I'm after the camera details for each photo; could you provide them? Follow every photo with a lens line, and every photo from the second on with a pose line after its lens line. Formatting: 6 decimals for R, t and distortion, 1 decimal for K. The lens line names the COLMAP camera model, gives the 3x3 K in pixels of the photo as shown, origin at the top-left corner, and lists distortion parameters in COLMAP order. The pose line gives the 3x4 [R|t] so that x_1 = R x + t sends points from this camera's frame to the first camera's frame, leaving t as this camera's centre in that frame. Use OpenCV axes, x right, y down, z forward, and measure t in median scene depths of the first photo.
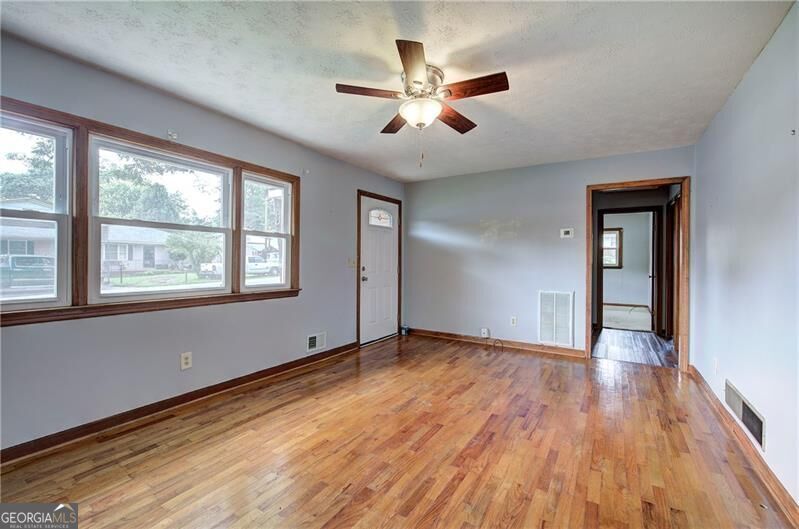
lens RADIAL K [[338.9, 0, 403.4], [0, 338.9, 262.9], [0, 0, 1]] dist [-0.004258, 0.000663]
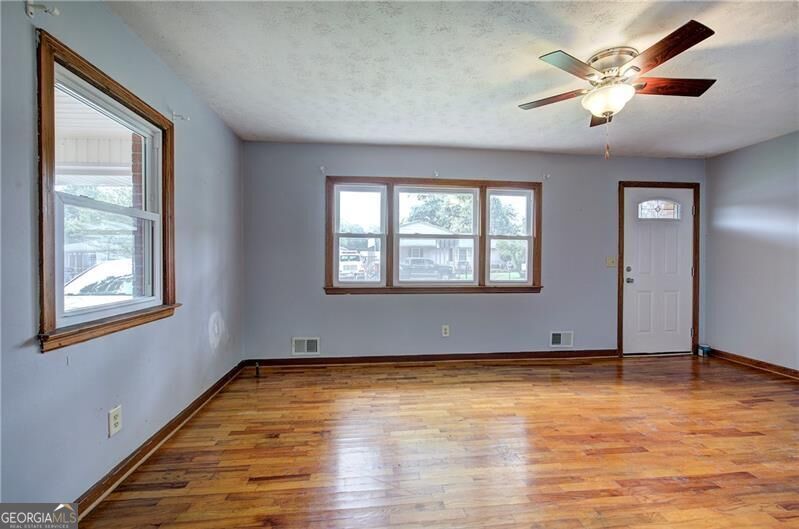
lens RADIAL K [[338.9, 0, 403.4], [0, 338.9, 262.9], [0, 0, 1]] dist [-0.004258, 0.000663]
pose [[0.618640, 0.001805, -0.785672, 0.322254], [-0.003539, 0.999994, -0.000489, 0.005179], [0.785666, 0.003083, 0.618643, -0.012944]]
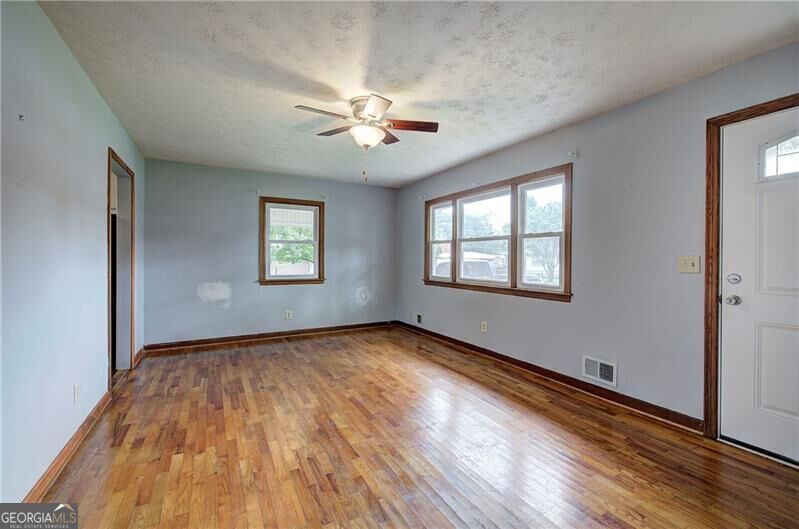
lens RADIAL K [[338.9, 0, 403.4], [0, 338.9, 262.9], [0, 0, 1]] dist [-0.004258, 0.000663]
pose [[-0.476899, -0.002101, -0.878956, 0.769278], [-0.015021, 0.999871, 0.005760, -0.000476], [0.878830, 0.015950, -0.476868, 1.247223]]
